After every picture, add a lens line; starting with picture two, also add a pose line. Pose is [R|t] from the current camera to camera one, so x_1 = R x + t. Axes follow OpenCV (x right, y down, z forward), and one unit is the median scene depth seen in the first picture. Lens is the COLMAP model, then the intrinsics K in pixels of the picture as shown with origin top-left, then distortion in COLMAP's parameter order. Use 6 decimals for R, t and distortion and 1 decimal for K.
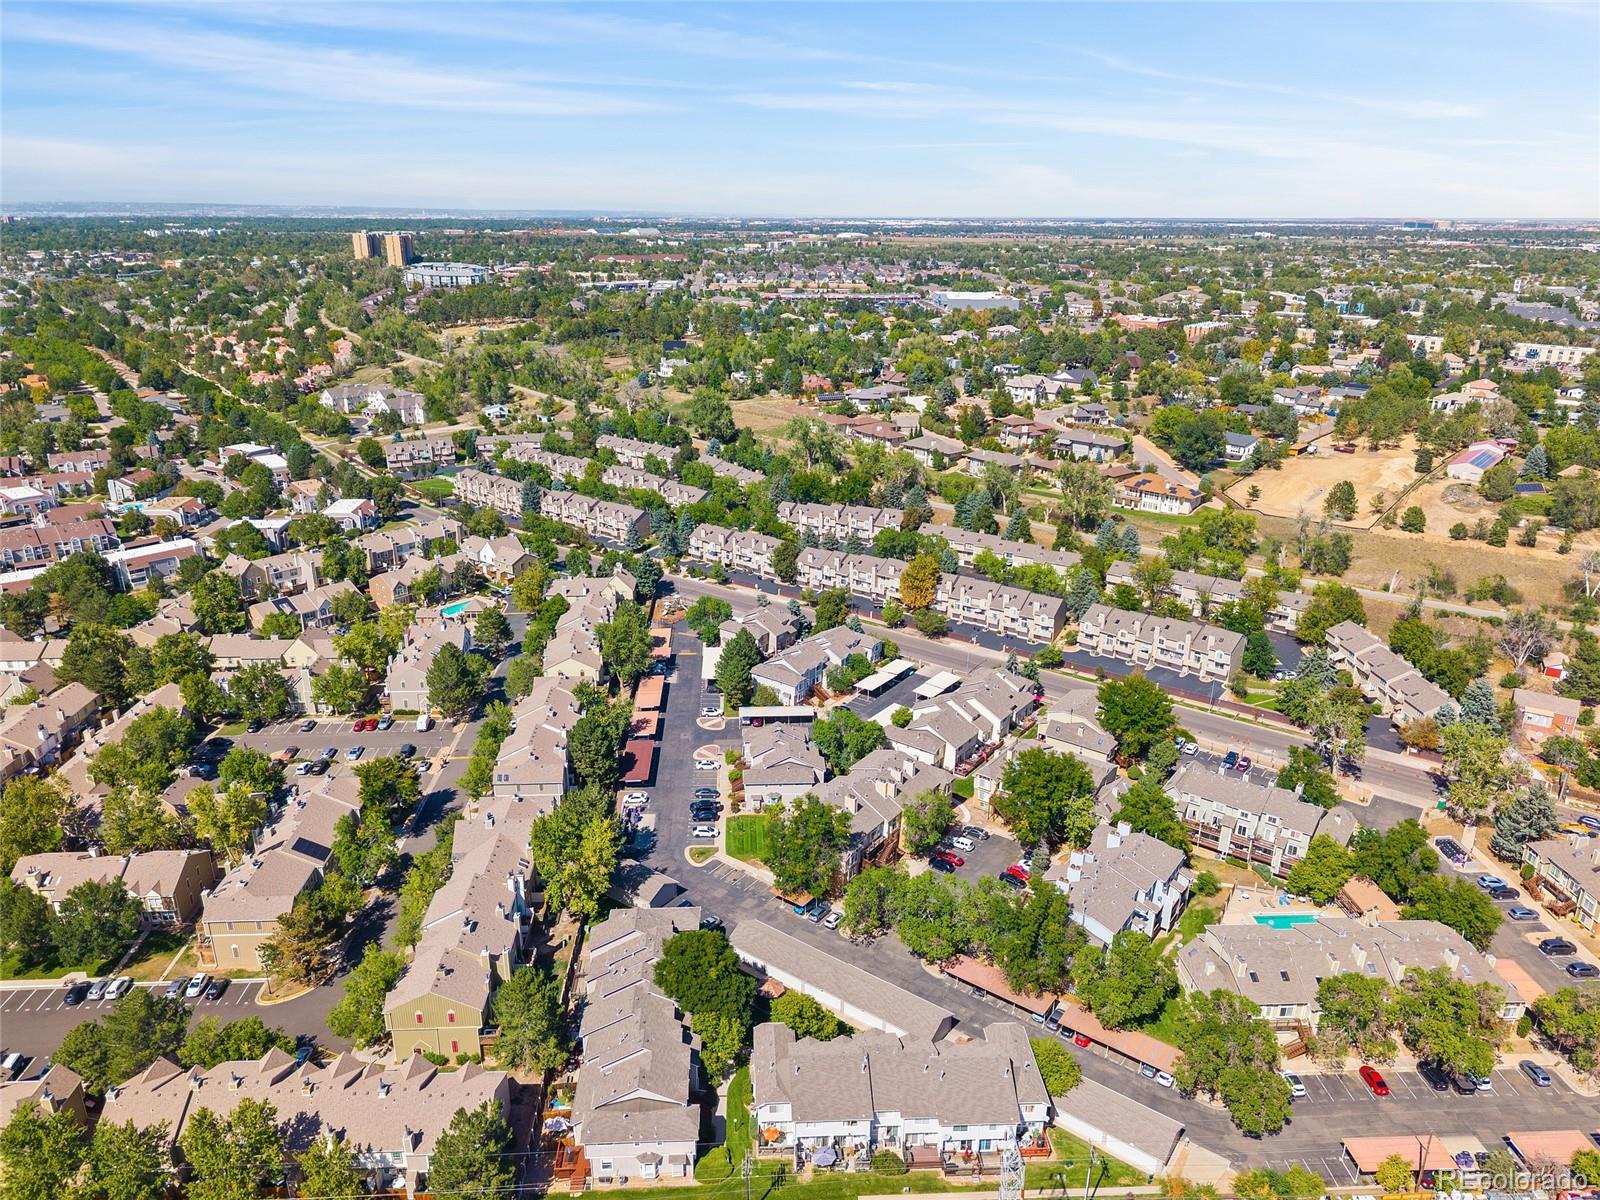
lens RADIAL K [[1077.5, 0, 787.0], [0, 1077.5, 592.5], [0, 0, 1]] dist [0.032990, -0.031714]
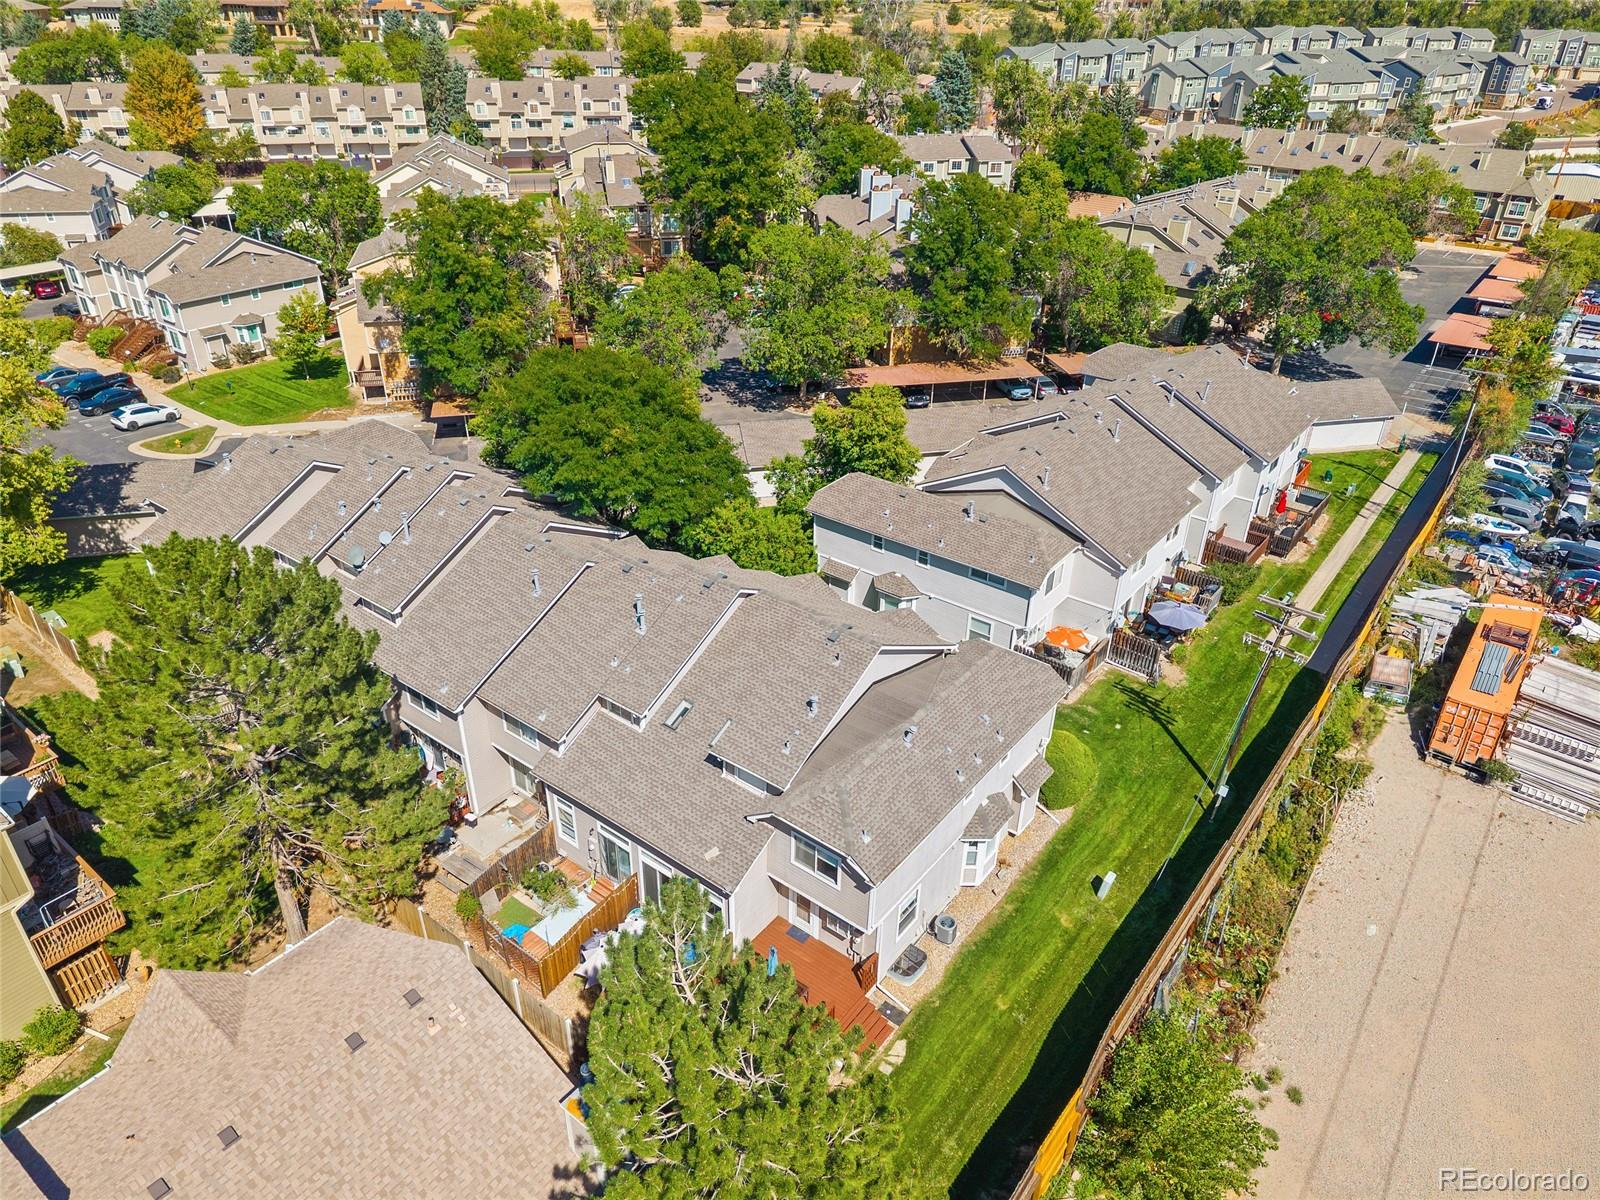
lens RADIAL K [[1077.5, 0, 796.2], [0, 1077.5, 589.9], [0, 0, 1]] dist [0.032990, -0.031714]
pose [[0.650762, -0.377305, 0.658900, -0.145977], [0.241664, 0.925591, 0.291340, 0.151270], [-0.719797, -0.030360, 0.693521, 0.350915]]
